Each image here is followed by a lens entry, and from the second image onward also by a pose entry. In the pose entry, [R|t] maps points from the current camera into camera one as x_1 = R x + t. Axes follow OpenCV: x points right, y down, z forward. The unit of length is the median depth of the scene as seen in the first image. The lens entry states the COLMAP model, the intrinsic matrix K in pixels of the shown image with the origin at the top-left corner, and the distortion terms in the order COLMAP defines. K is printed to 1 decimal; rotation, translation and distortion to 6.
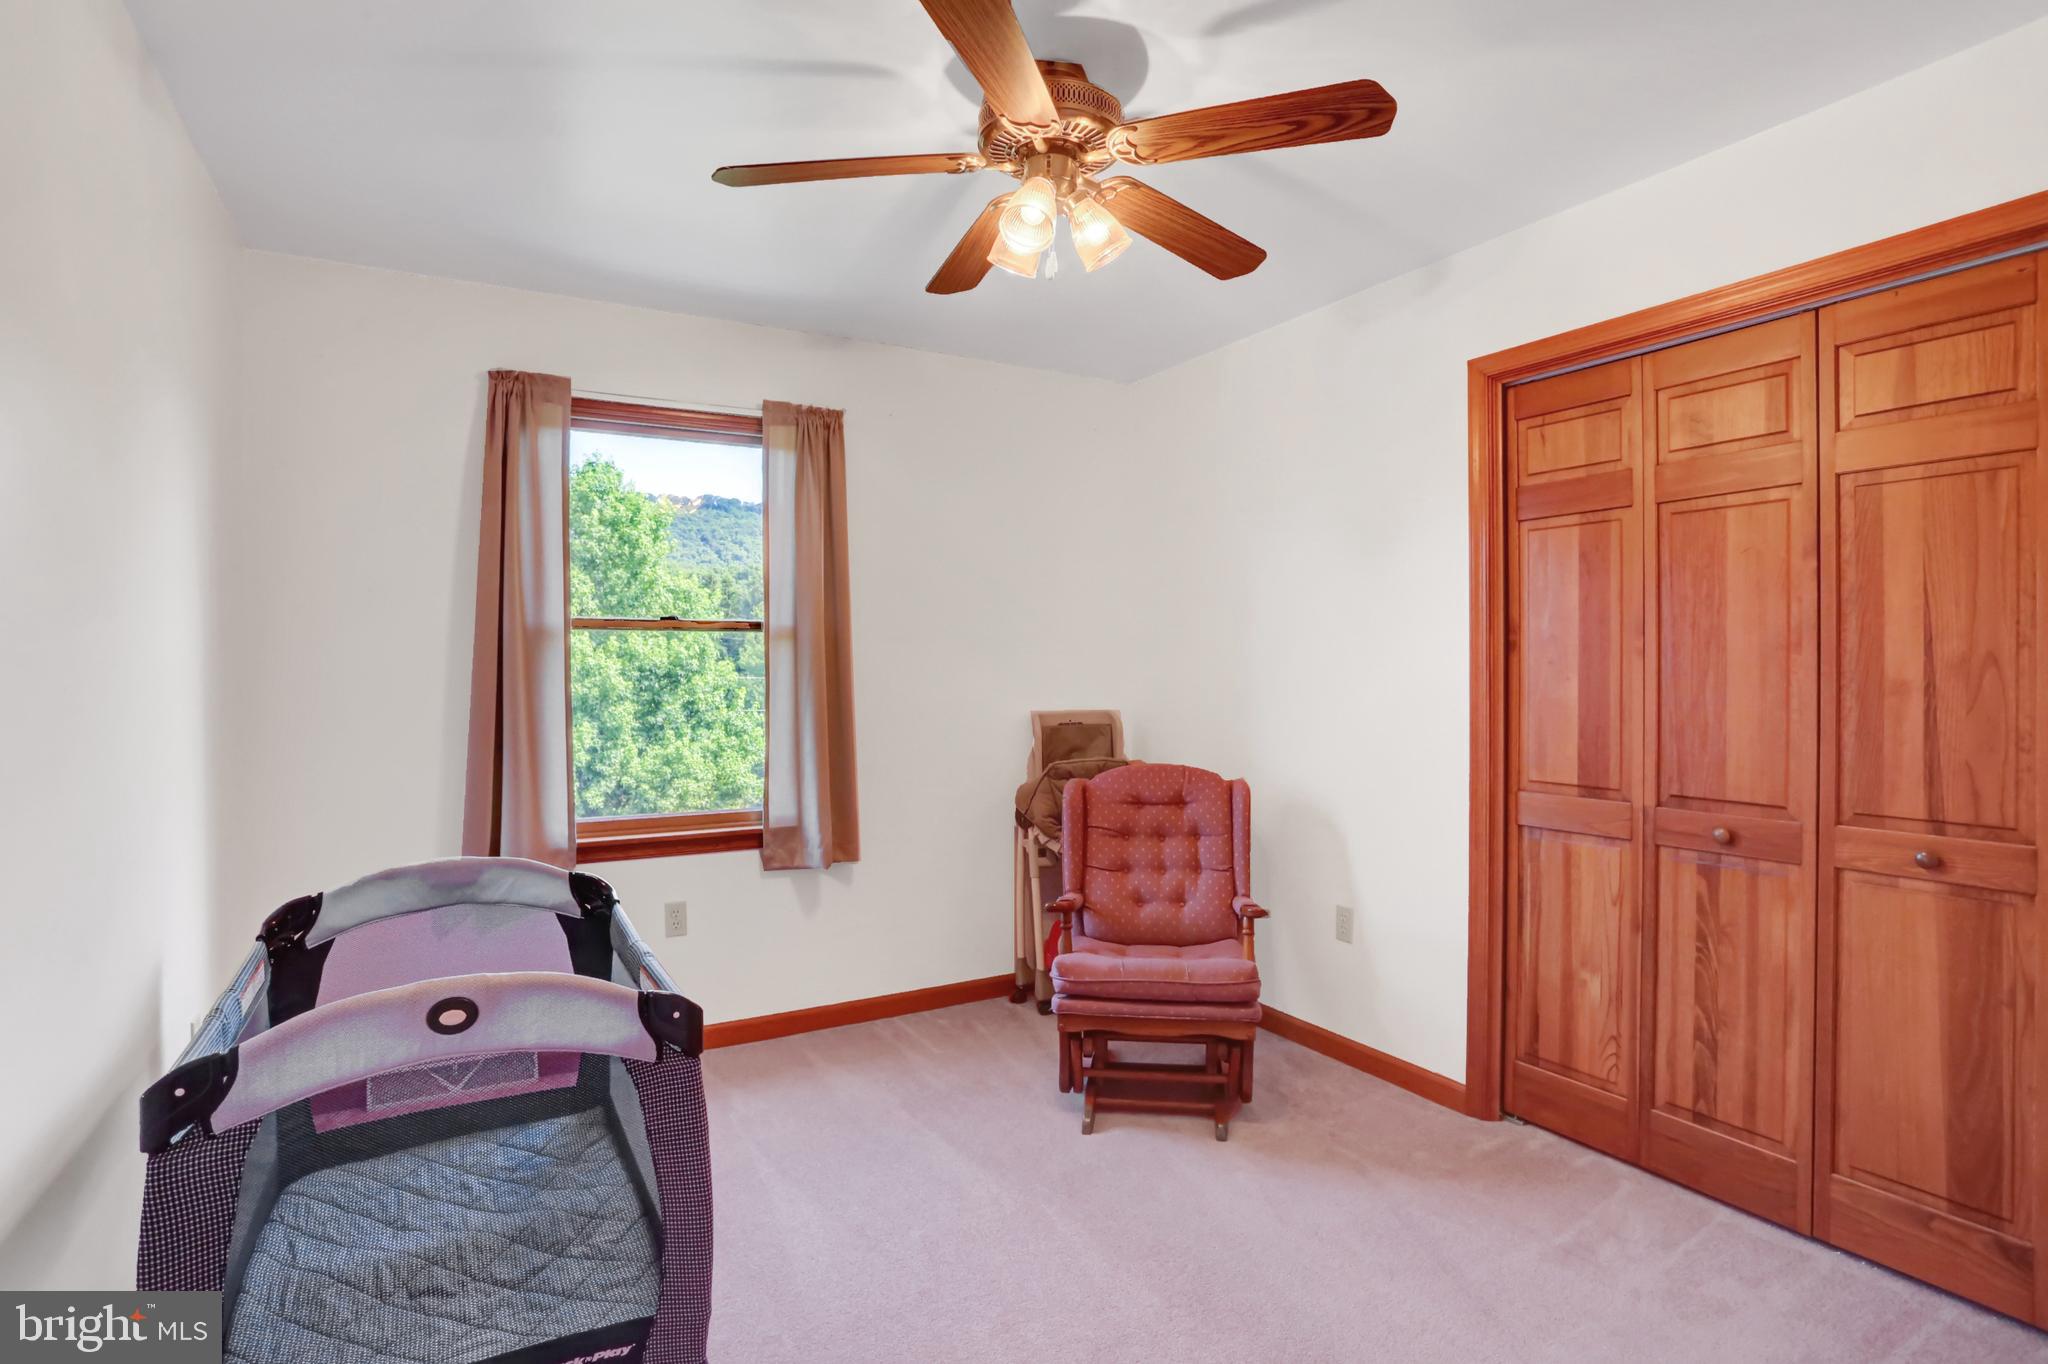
lens RADIAL K [[1008.9, 0, 1021.8], [0, 1008.9, 677.3], [0, 0, 1]] dist [-0.097360, 0.049142]
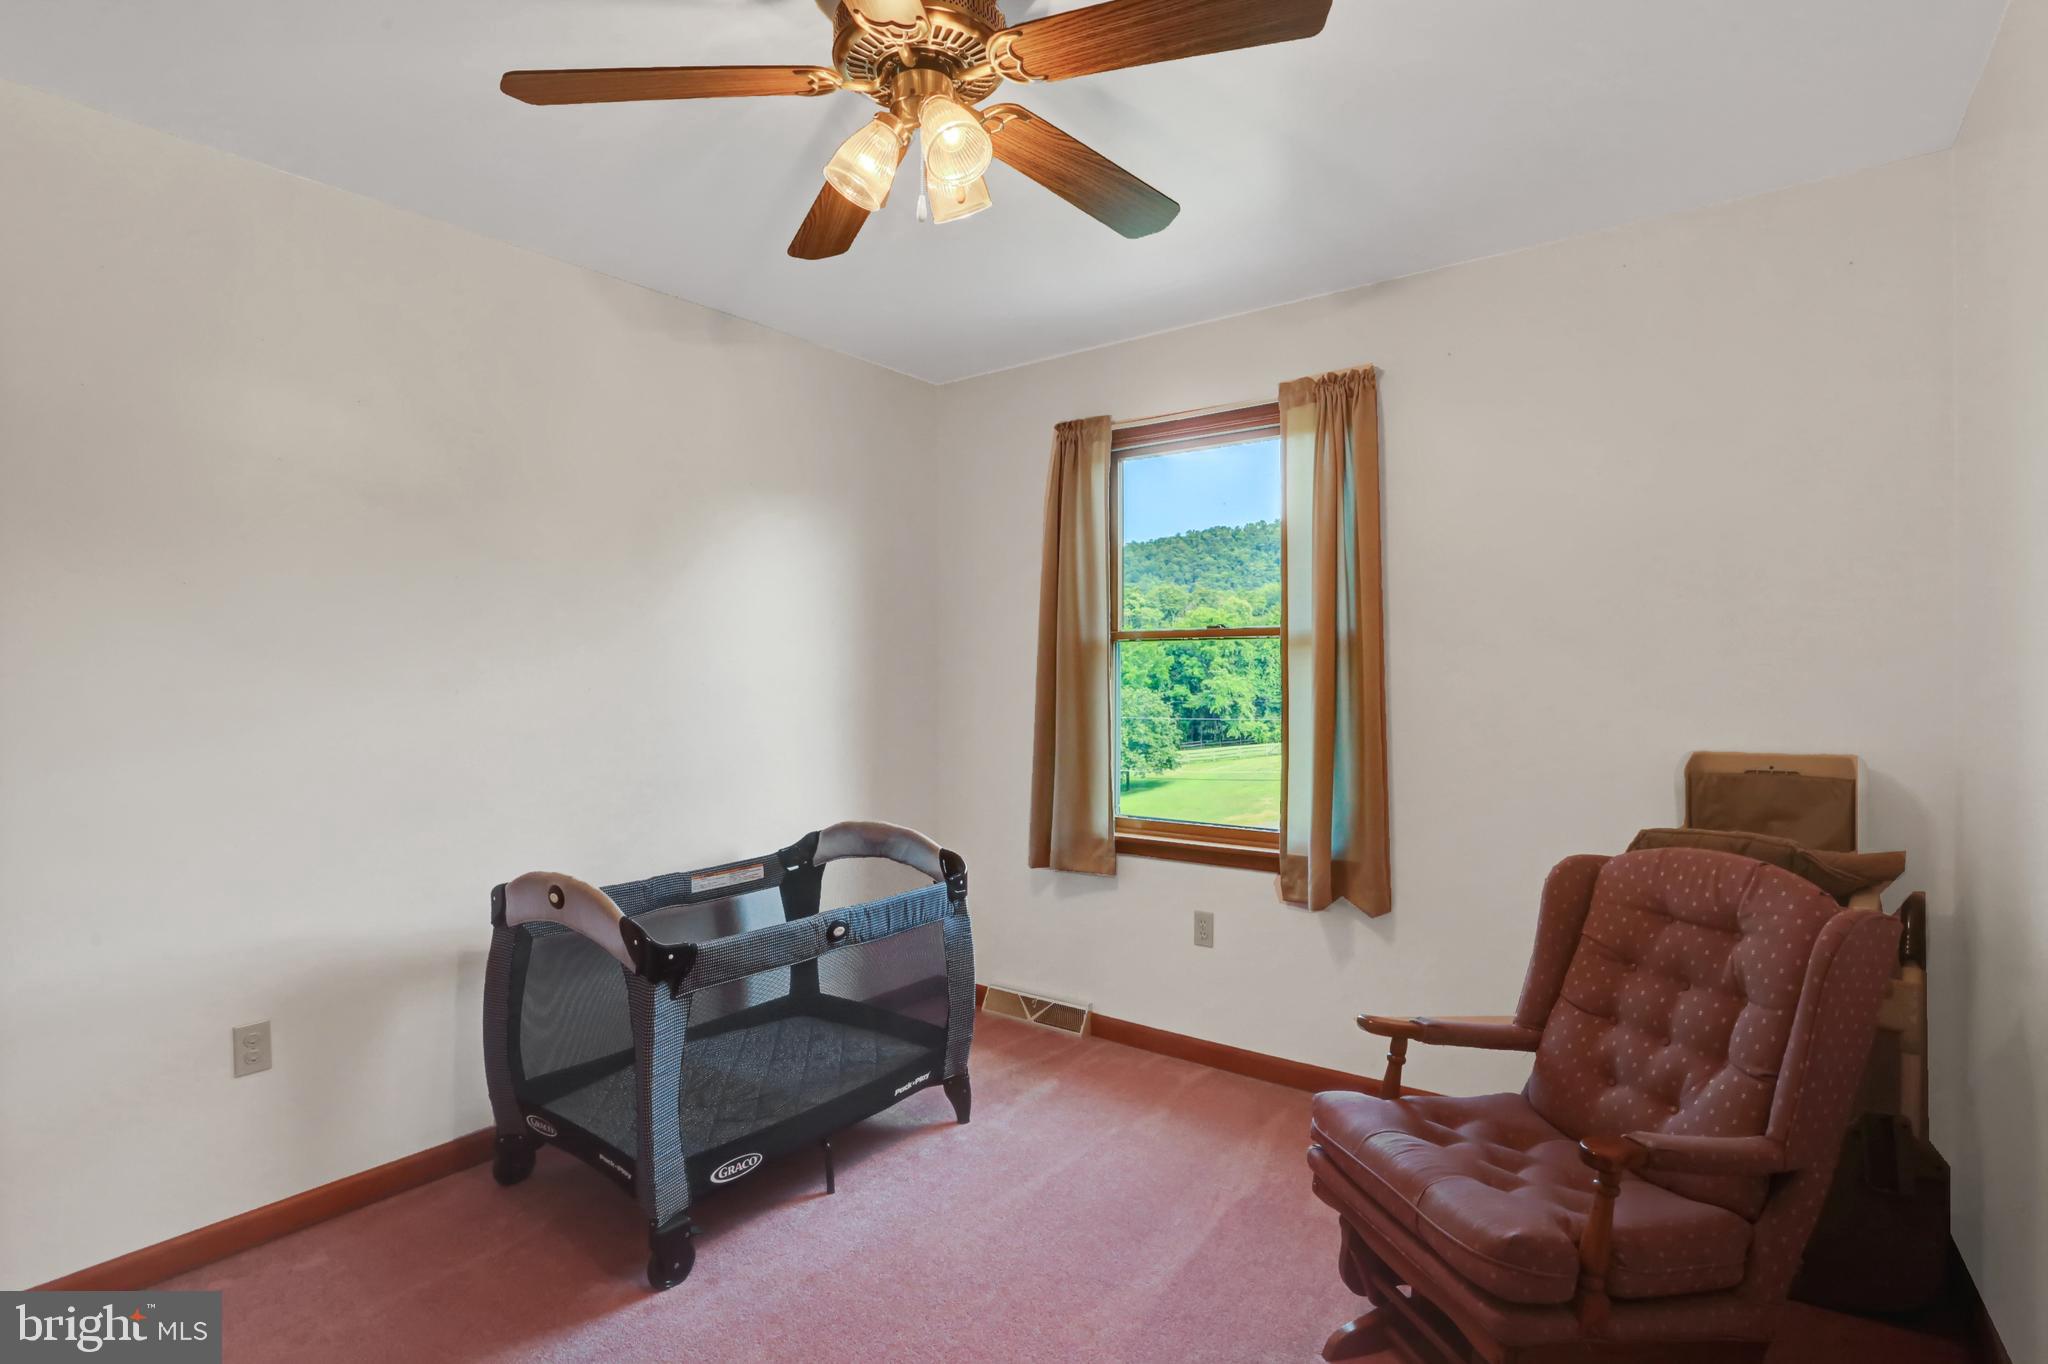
lens RADIAL K [[1008.9, 0, 1021.8], [0, 1008.9, 677.3], [0, 0, 1]] dist [-0.097360, 0.049142]
pose [[0.380931, 0.009467, -0.924555, 0.694247], [-0.006897, 0.999949, 0.007398, -0.020658], [0.924578, 0.003559, 0.380977, 0.614188]]
